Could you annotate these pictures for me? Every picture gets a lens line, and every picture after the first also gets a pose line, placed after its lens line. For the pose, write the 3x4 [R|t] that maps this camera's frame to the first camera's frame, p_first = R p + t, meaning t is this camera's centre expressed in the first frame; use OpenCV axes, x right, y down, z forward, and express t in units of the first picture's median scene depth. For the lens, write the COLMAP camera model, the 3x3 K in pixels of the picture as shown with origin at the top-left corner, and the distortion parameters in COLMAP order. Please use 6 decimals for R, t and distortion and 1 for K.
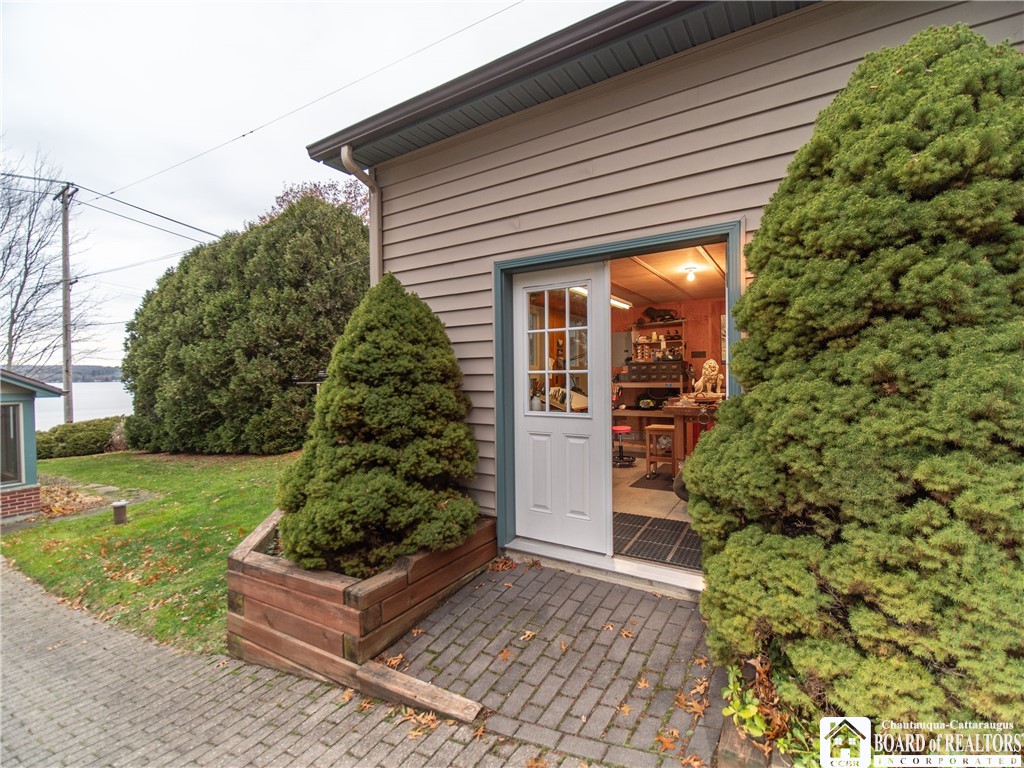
lens RADIAL K [[467.9, 0, 511.0], [0, 467.9, 382.8], [0, 0, 1]] dist [-0.004453, -0.001294]
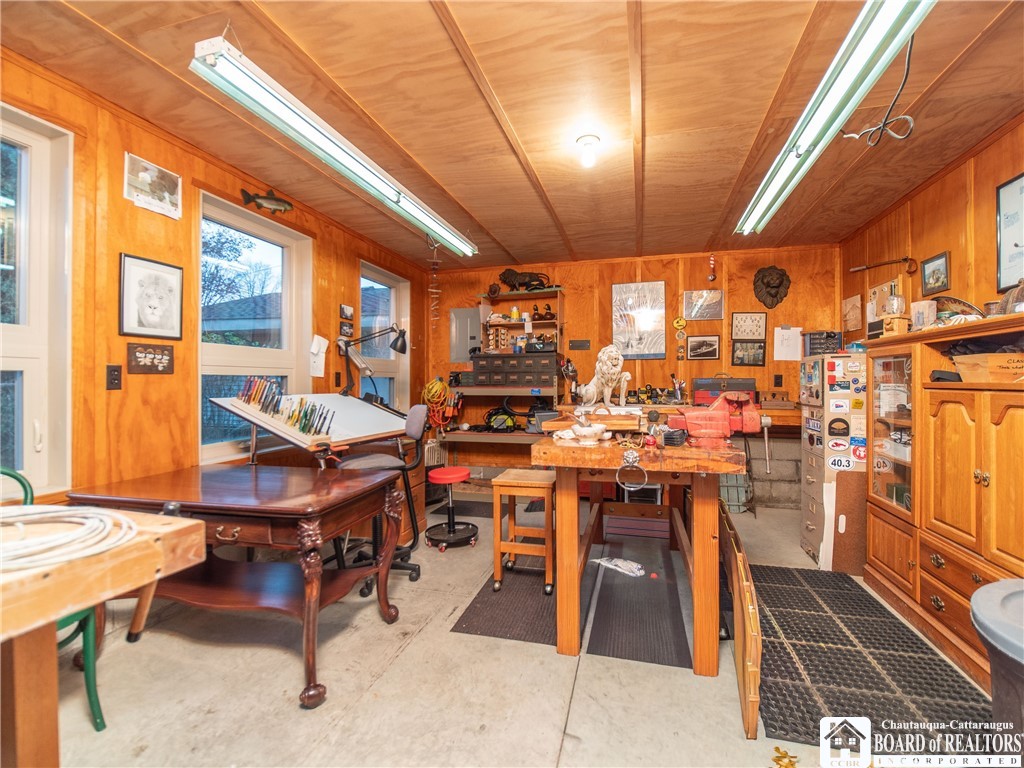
lens RADIAL K [[467.9, 0, 512.8], [0, 467.9, 383.5], [0, 0, 1]] dist [-0.004453, -0.001294]
pose [[0.959928, 0.010064, 0.280067, 0.131230], [-0.006595, 0.999889, -0.013325, 0.002702], [-0.280170, 0.010944, 0.959888, 0.405487]]
